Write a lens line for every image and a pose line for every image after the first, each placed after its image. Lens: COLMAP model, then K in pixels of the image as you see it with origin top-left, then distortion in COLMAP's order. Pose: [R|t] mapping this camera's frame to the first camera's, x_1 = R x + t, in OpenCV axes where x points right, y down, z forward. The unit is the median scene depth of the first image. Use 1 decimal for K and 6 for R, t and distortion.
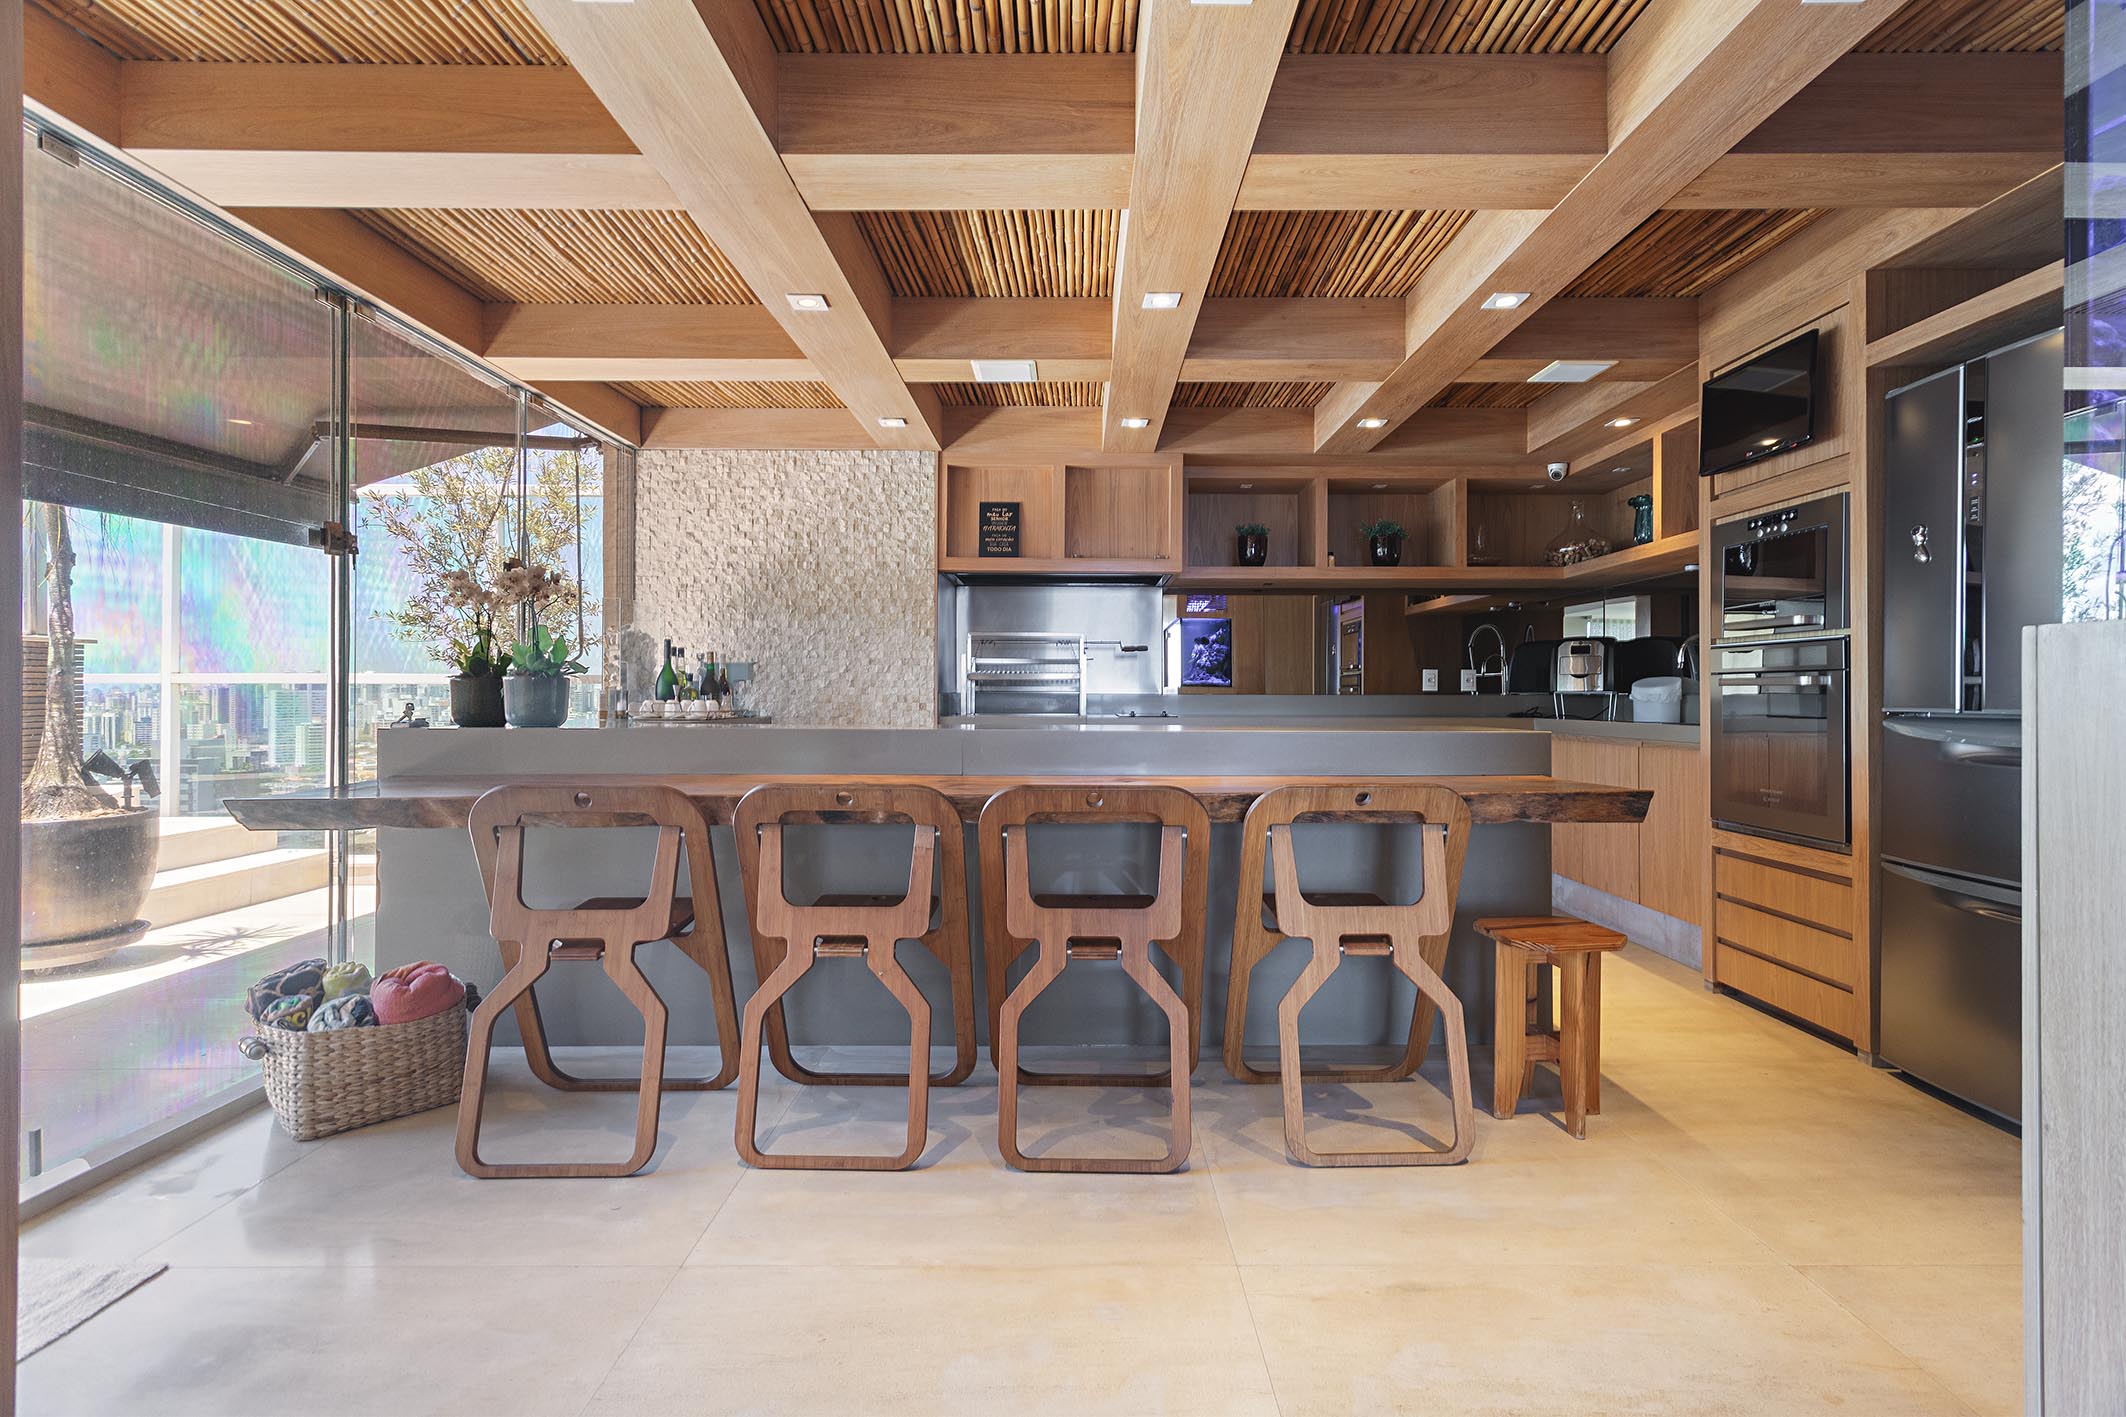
lens RADIAL K [[924.7, 0, 1080.7], [0, 924.7, 686.4], [0, 0, 1]] dist [0.009408, 0.000543]
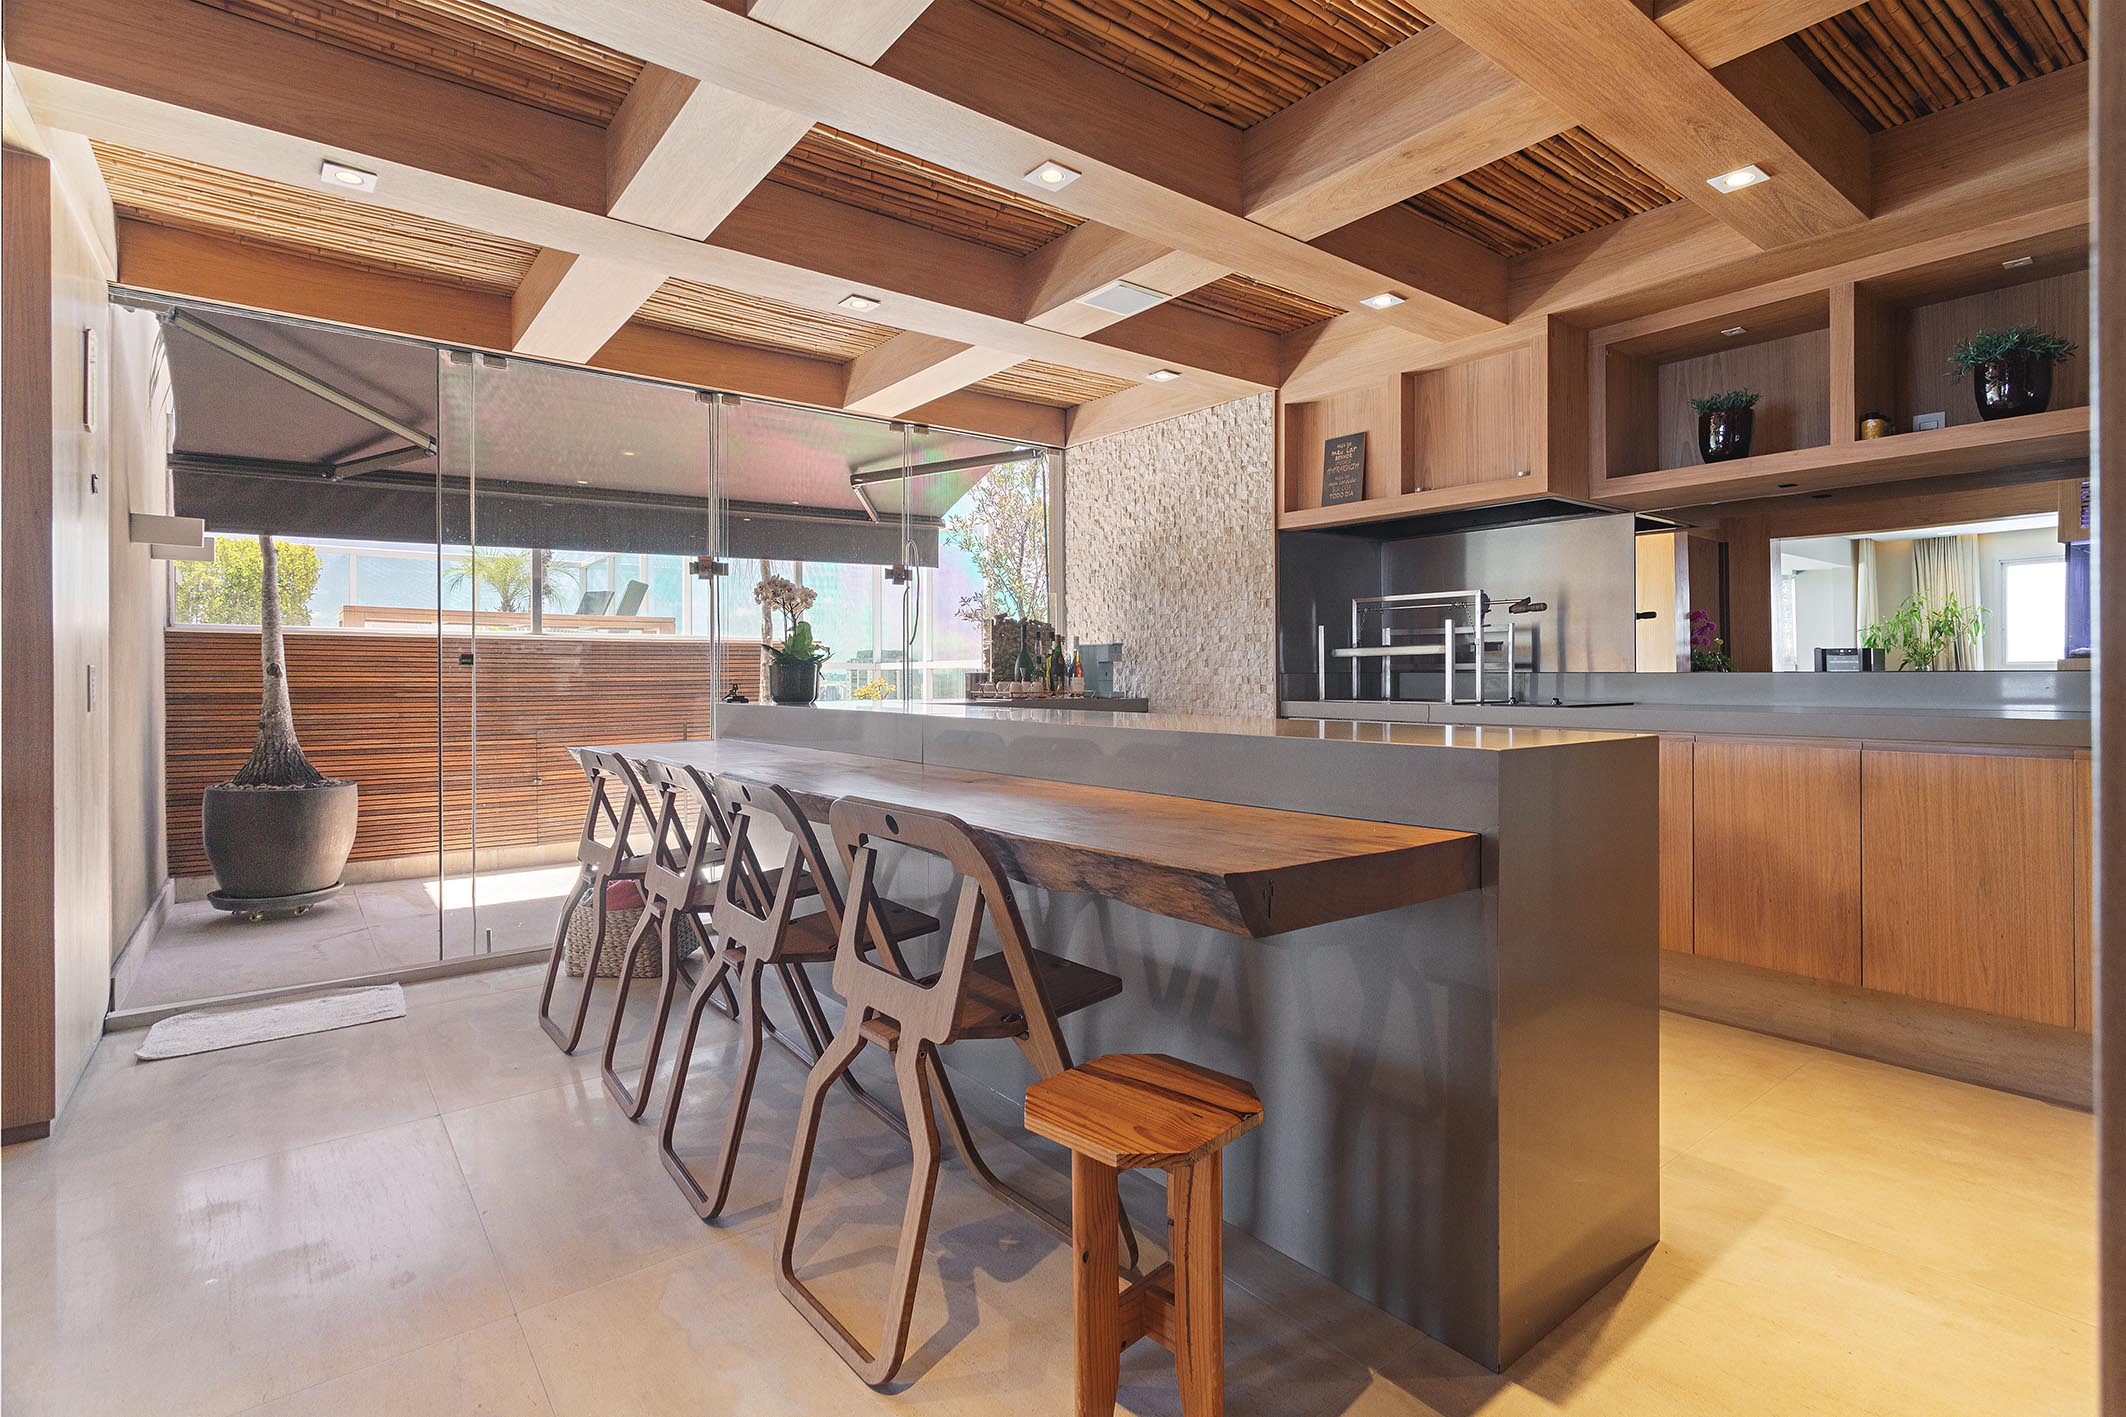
lens RADIAL K [[1012.8, 0, 1136.6], [0, 1012.8, 661.7], [0, 0, 1]] dist [0.004435, 0.001141]
pose [[0.657956, -0.013532, -0.752935, 0.463413], [0.008916, 0.999908, -0.010180, 0.005013], [0.753003, -0.000015, 0.658017, 0.287608]]
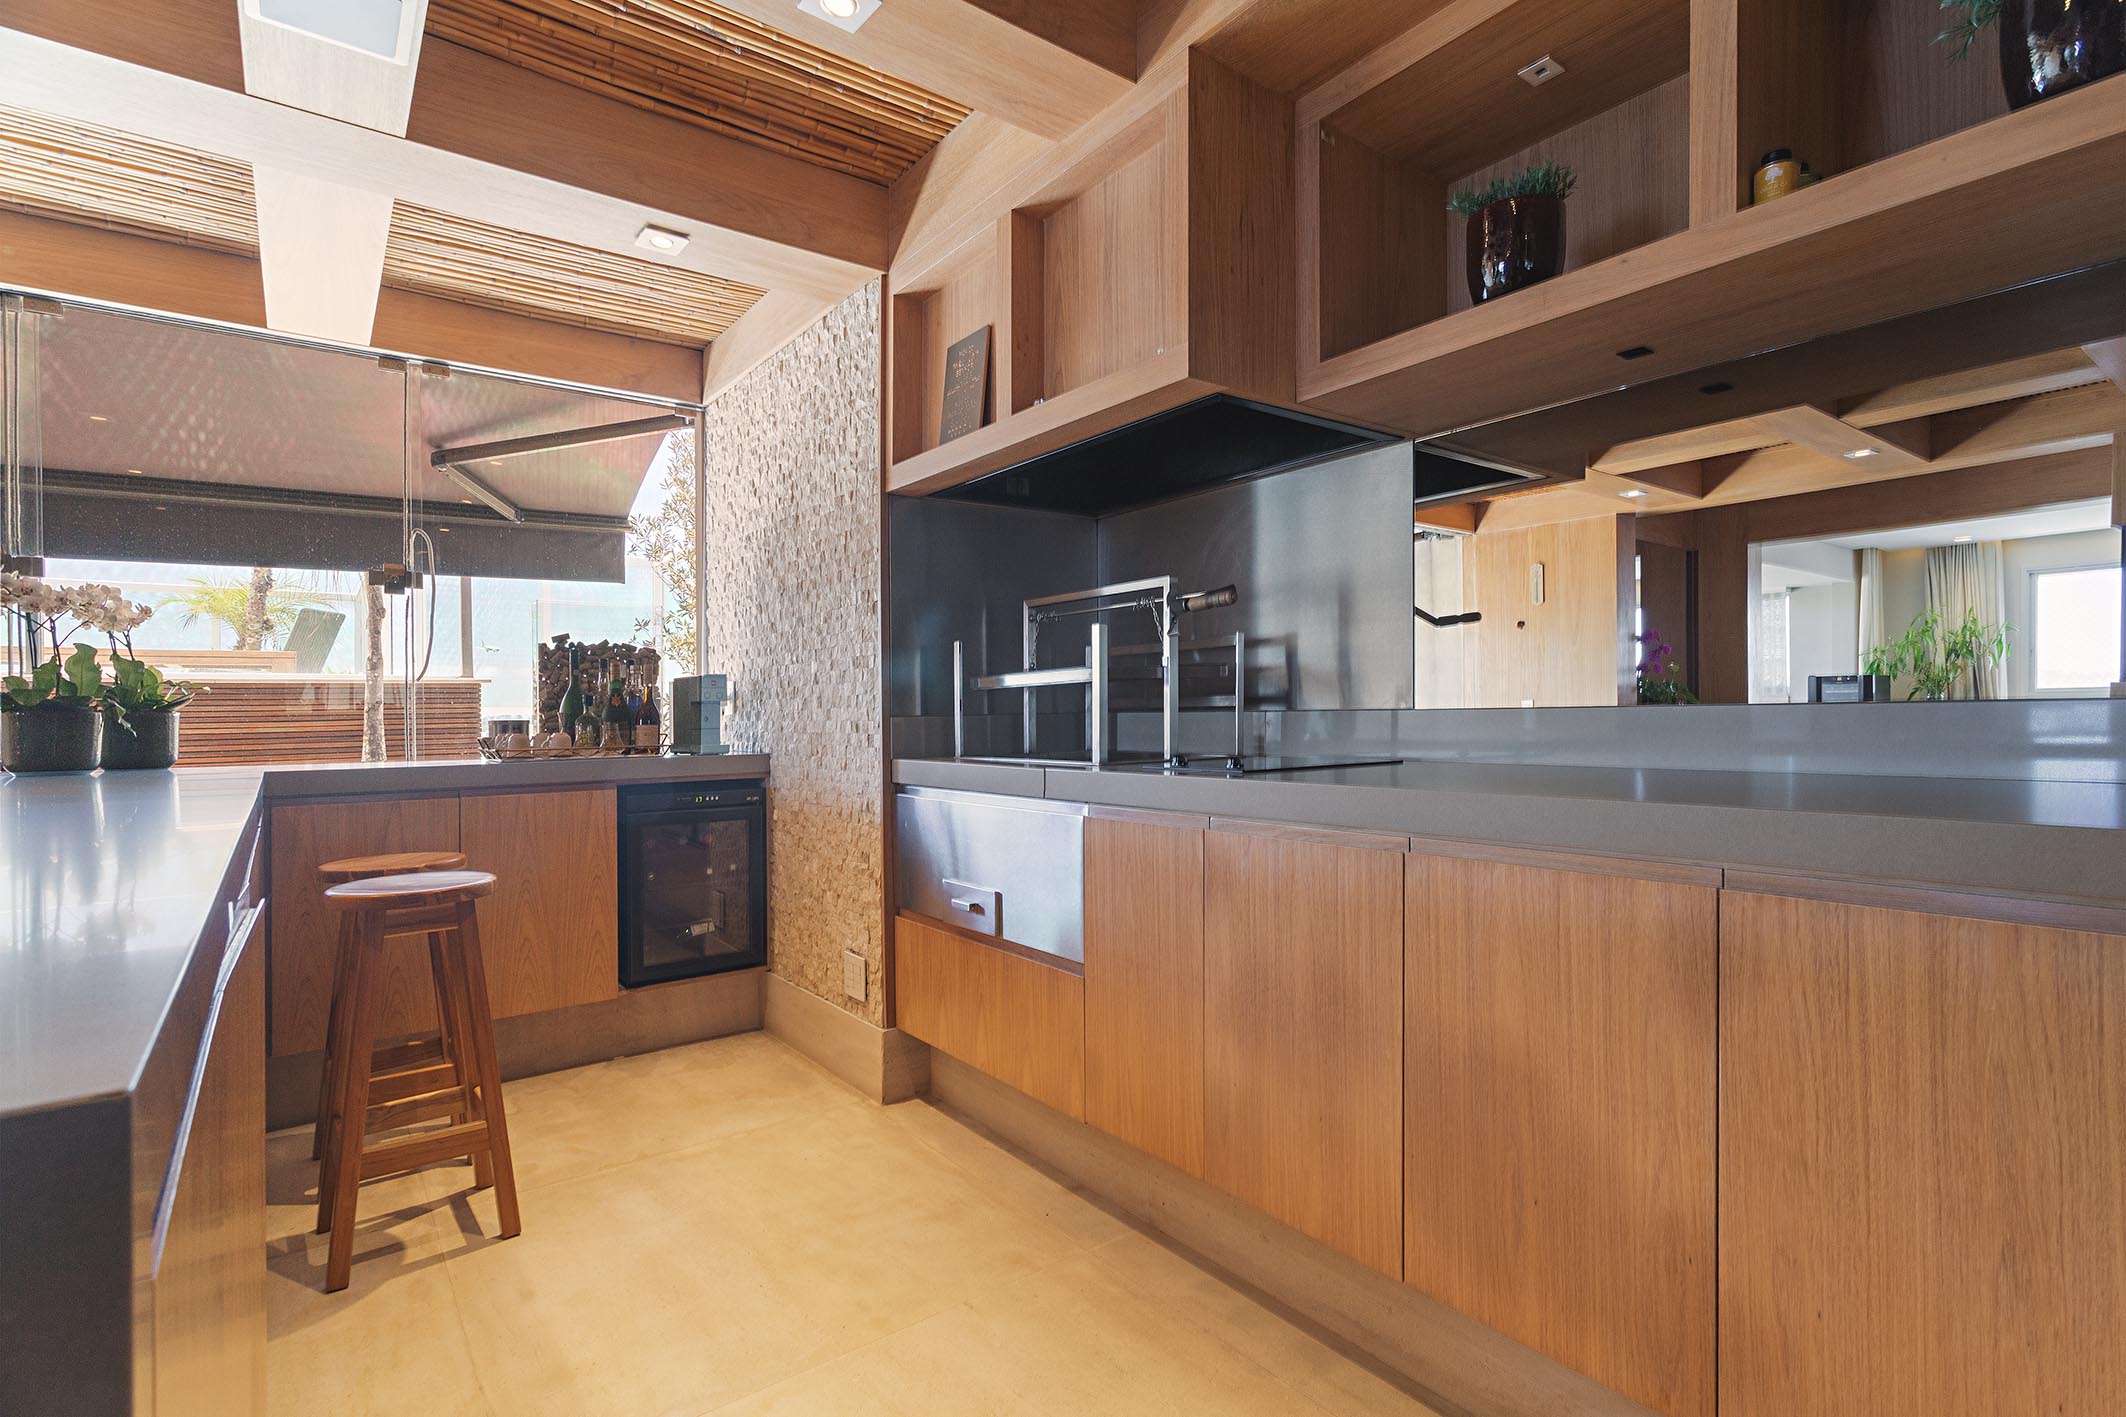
lens RADIAL K [[1012.8, 0, 1103.9], [0, 1012.8, 729.5], [0, 0, 1]] dist [0.004435, 0.001141]
pose [[0.634098, 0.001014, -0.773252, 0.393548], [0.020797, 0.999615, 0.018366, 0.006511], [0.772973, -0.027727, 0.633833, 0.715183]]
